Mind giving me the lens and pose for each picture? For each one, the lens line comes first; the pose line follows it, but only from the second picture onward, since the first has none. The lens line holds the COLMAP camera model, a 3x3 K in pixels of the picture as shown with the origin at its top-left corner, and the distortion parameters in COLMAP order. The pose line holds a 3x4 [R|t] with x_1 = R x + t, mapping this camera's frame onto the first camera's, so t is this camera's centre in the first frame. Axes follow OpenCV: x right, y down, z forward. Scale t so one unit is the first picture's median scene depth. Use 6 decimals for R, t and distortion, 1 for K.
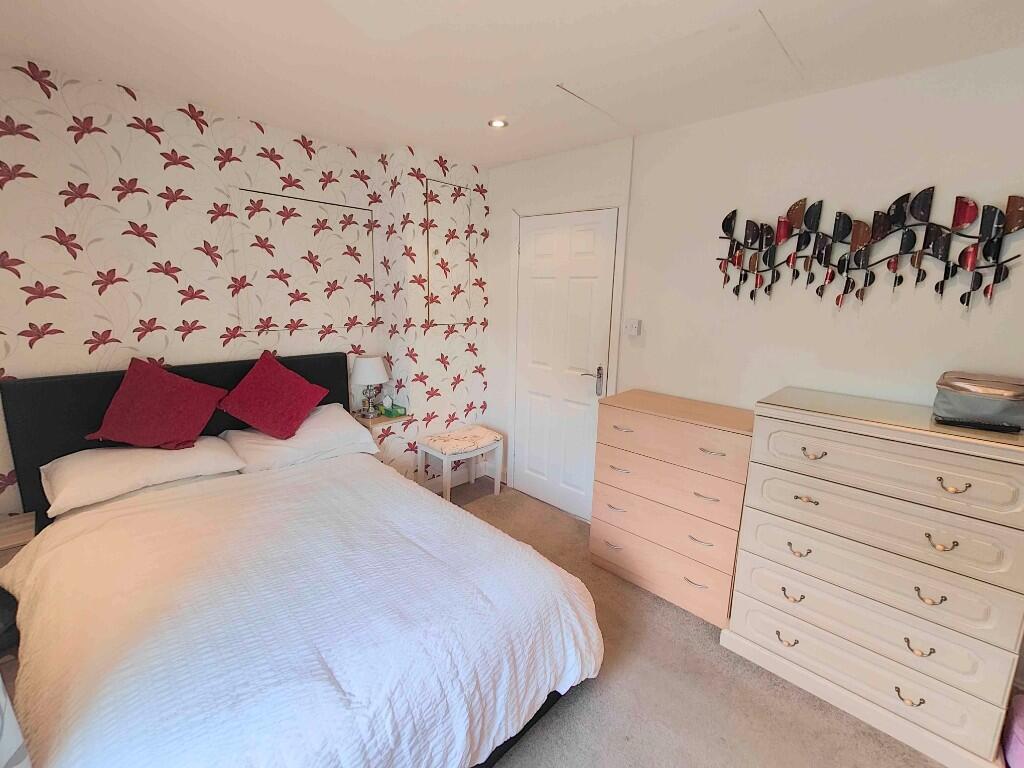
lens RADIAL K [[451.3, 0, 511.0], [0, 451.3, 382.3], [0, 0, 1]] dist [0.010679, -0.000568]
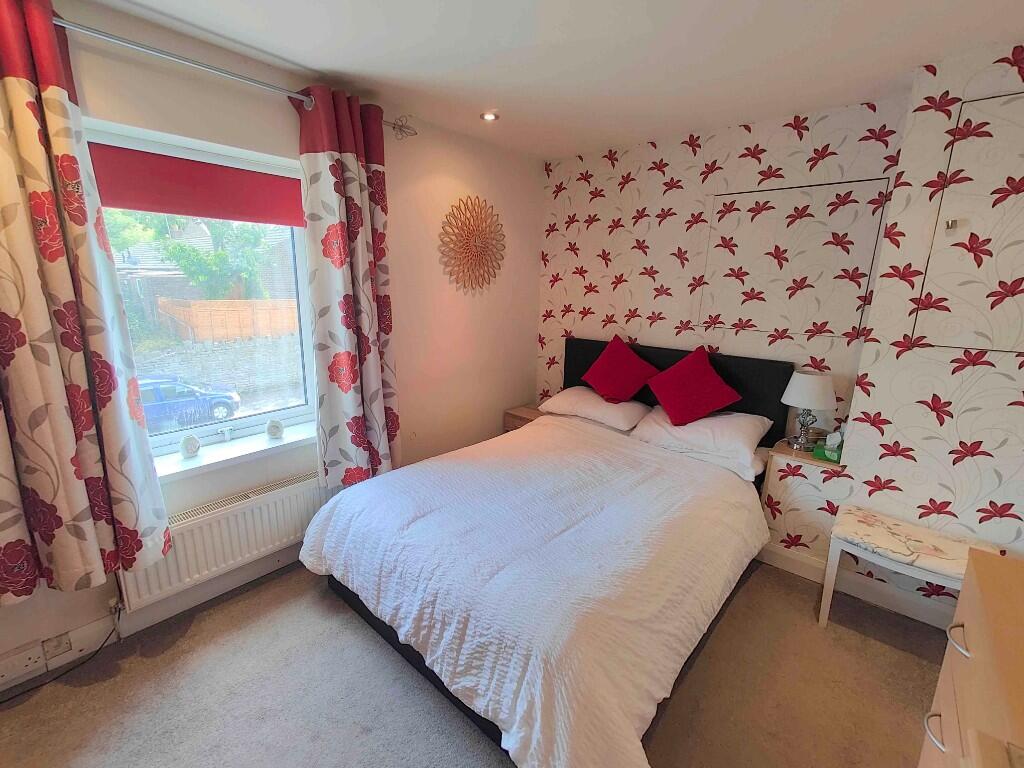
lens RADIAL K [[451.3, 0, 511.5], [0, 451.3, 383.4], [0, 0, 1]] dist [0.010679, -0.000568]
pose [[0.050530, 0.198748, -0.978747, 0.513325], [-0.219050, 0.958342, 0.183296, -0.082670], [0.974404, 0.205133, 0.091961, 0.497372]]
